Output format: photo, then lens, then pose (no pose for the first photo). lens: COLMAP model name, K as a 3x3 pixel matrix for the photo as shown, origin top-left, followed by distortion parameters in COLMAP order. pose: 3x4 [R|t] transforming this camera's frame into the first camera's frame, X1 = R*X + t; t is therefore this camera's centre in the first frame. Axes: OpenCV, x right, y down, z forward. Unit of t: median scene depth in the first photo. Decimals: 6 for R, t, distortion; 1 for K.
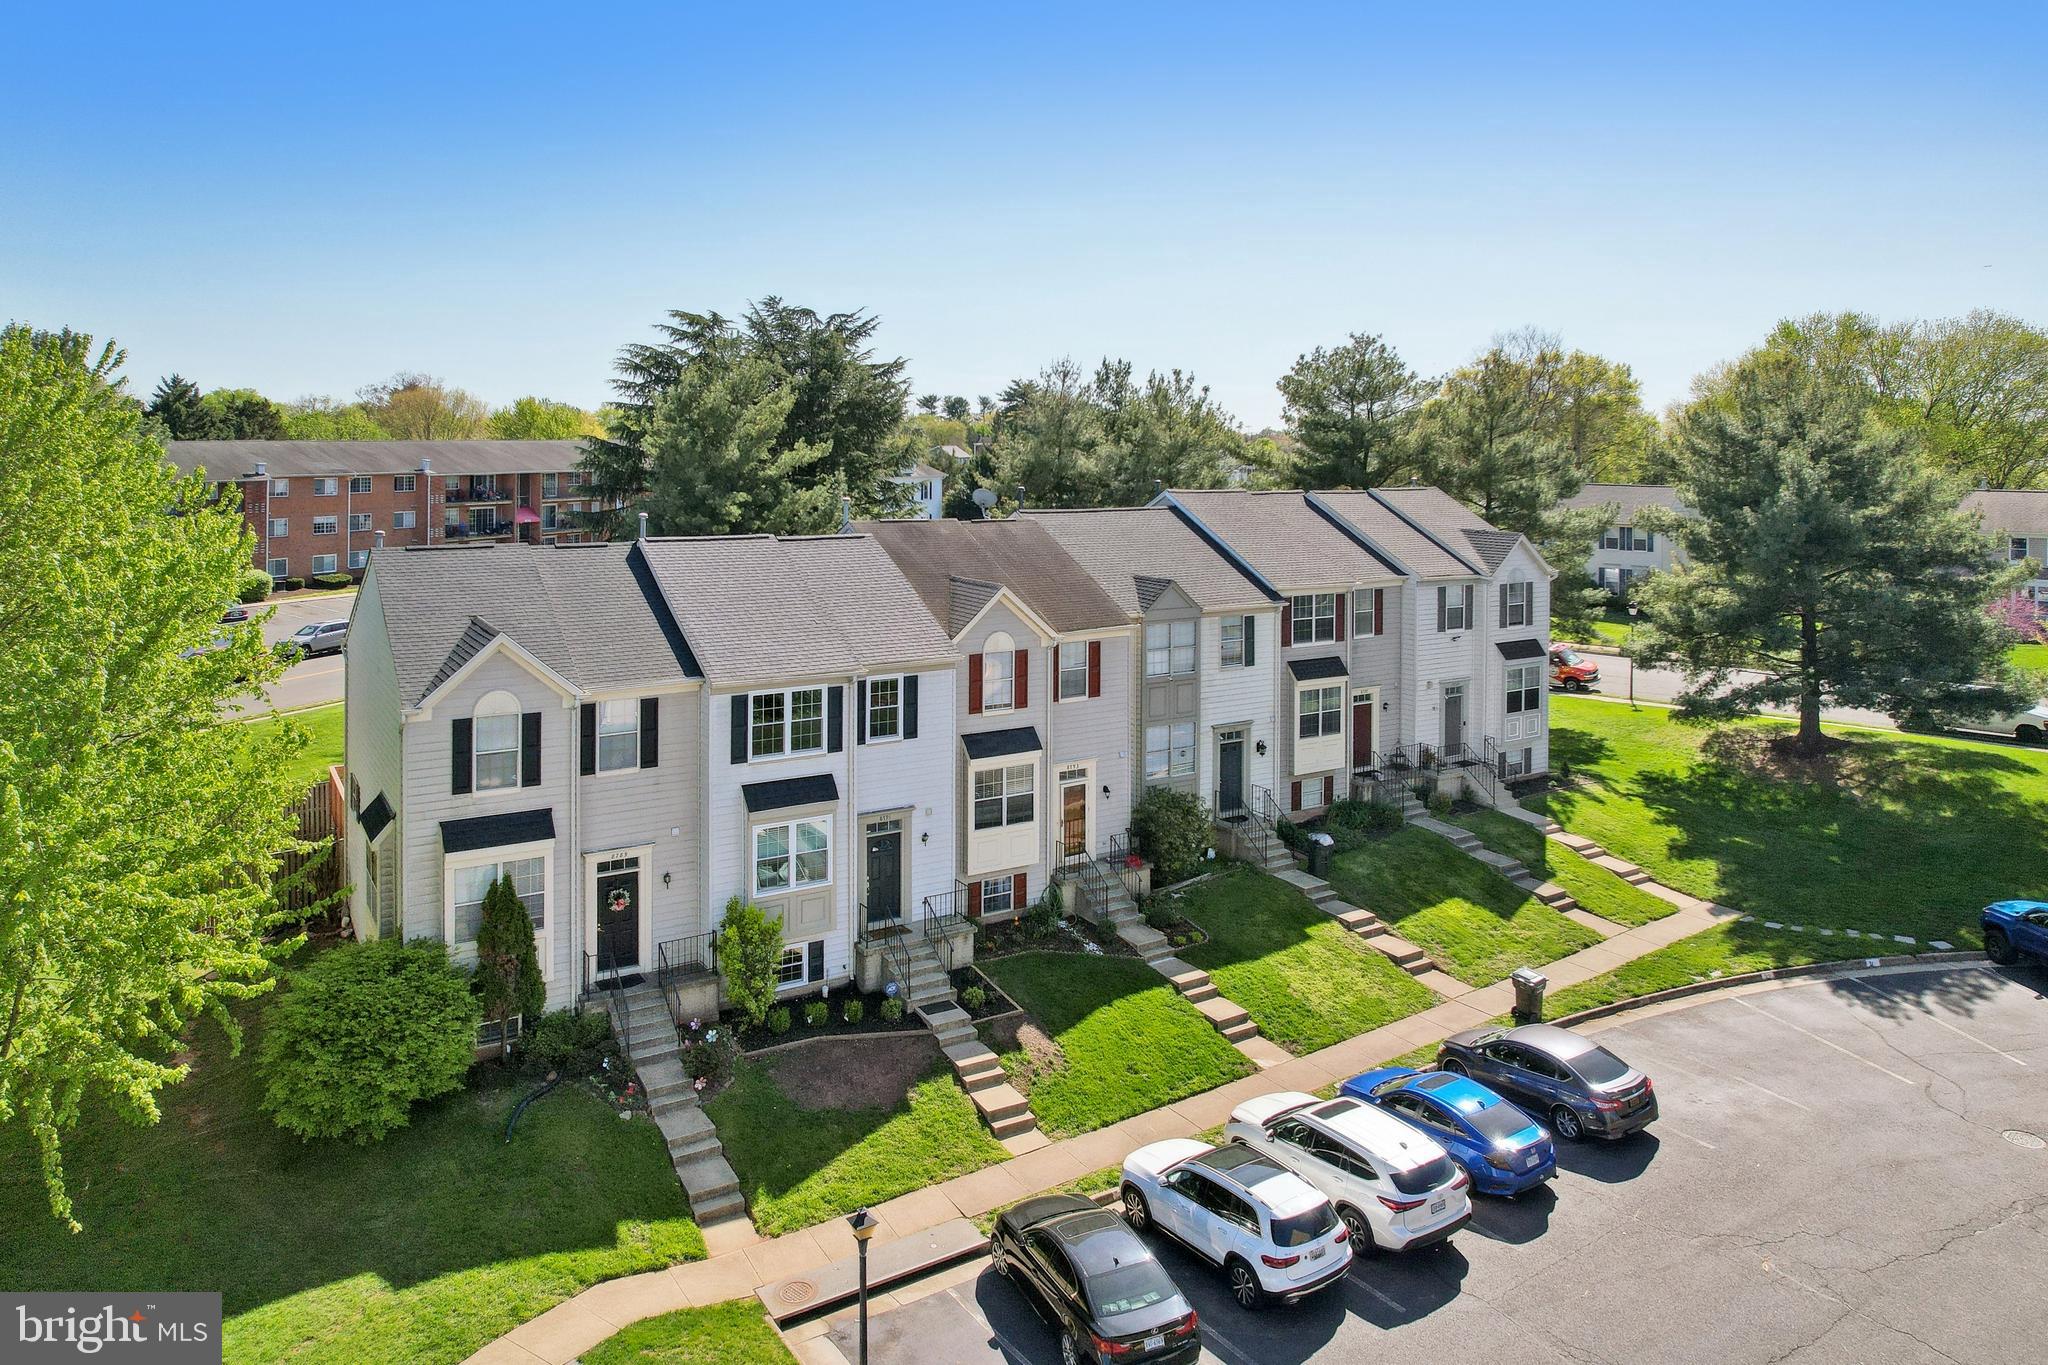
lens RADIAL K [[1371.4, 0, 1025.4], [0, 1371.4, 429.8], [0, 0, 1]] dist [-0.028237, 0.001317]
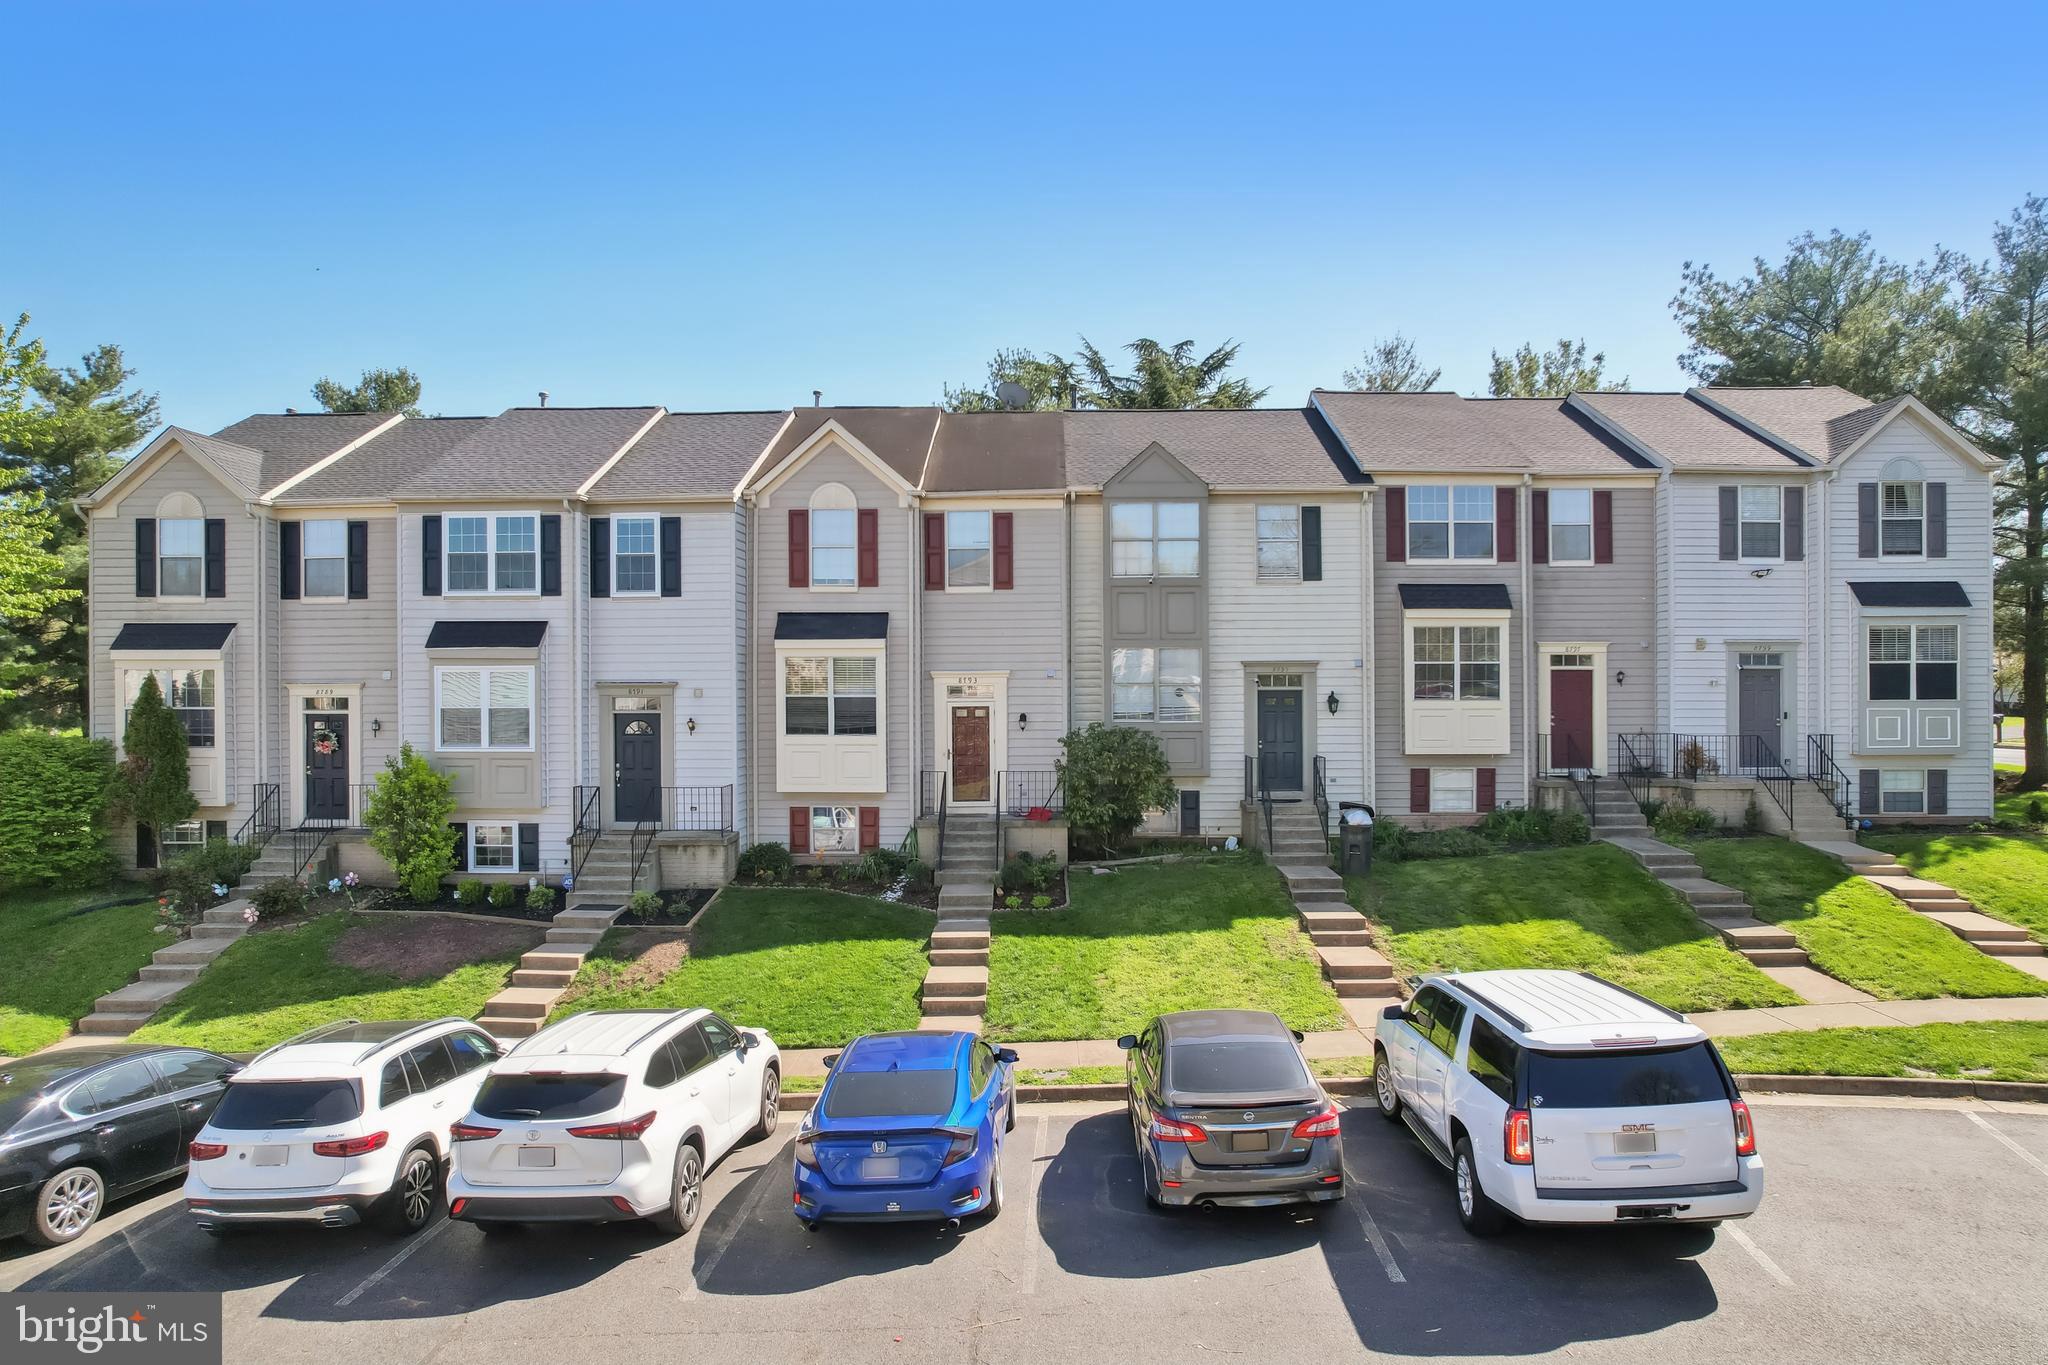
lens RADIAL K [[1306.4, 0, 1028.9], [0, 1306.4, 689.3], [0, 0, 1]] dist [-0.080206, 0.073835]
pose [[0.836349, -0.005696, -0.548168, 0.496693], [0.011635, 0.999905, 0.007363, 0.275201], [0.548074, -0.012536, 0.836336, 0.485657]]
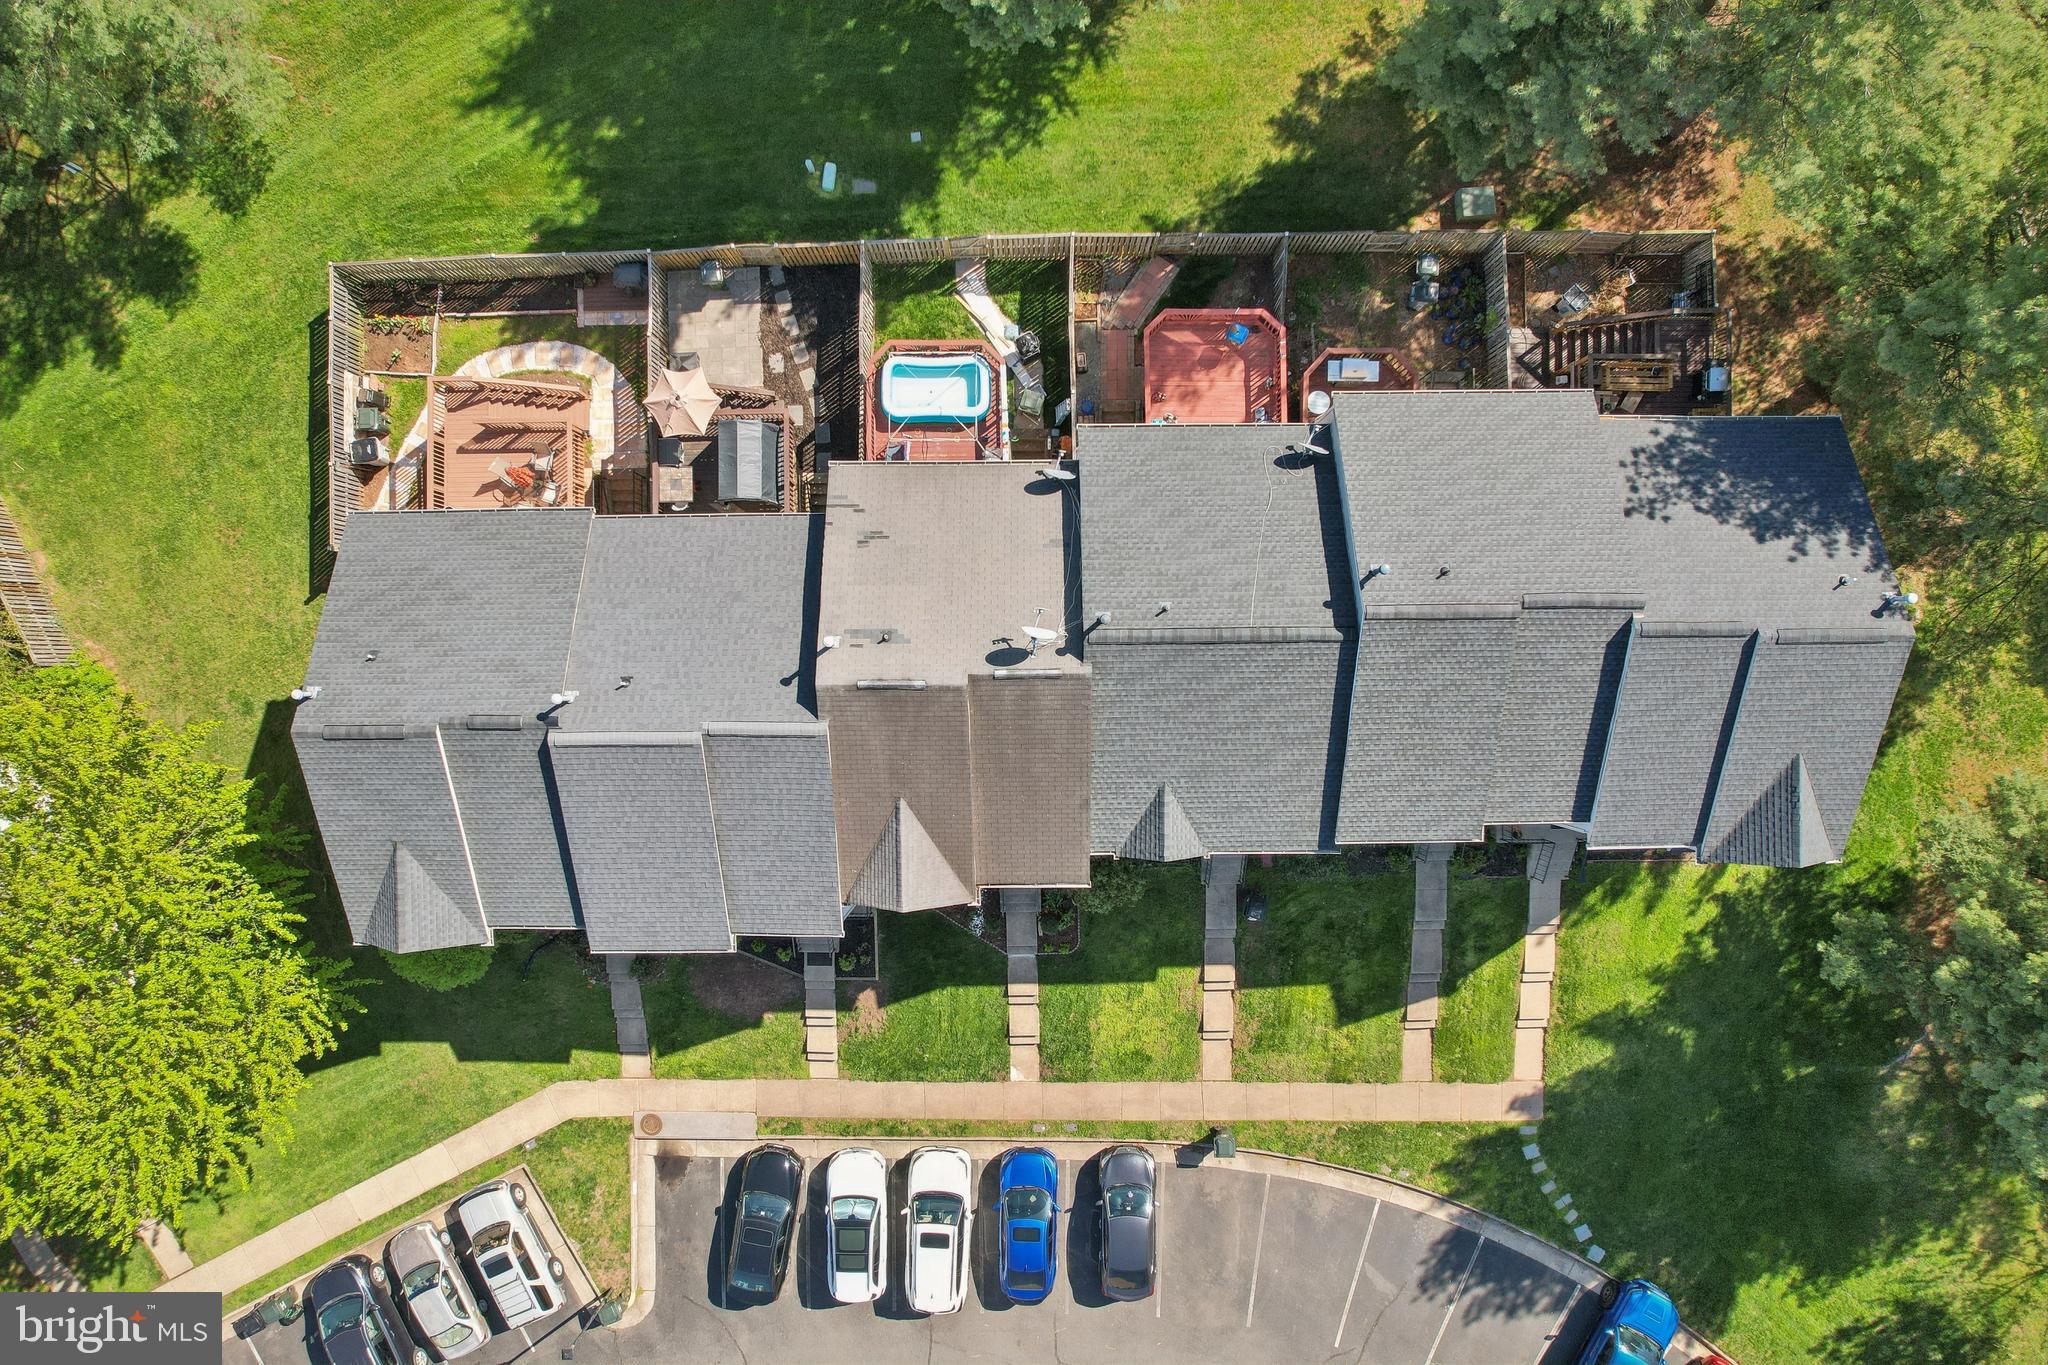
lens RADIAL K [[1306.4, 0, 1028.9], [0, 1306.4, 689.3], [0, 0, 1]] dist [-0.080206, 0.073835]
pose [[0.852280, 0.523086, 0.000612, -0.024098], [0.013203, -0.022681, 0.999656, -0.820341], [0.522920, -0.851978, -0.026237, 1.274089]]
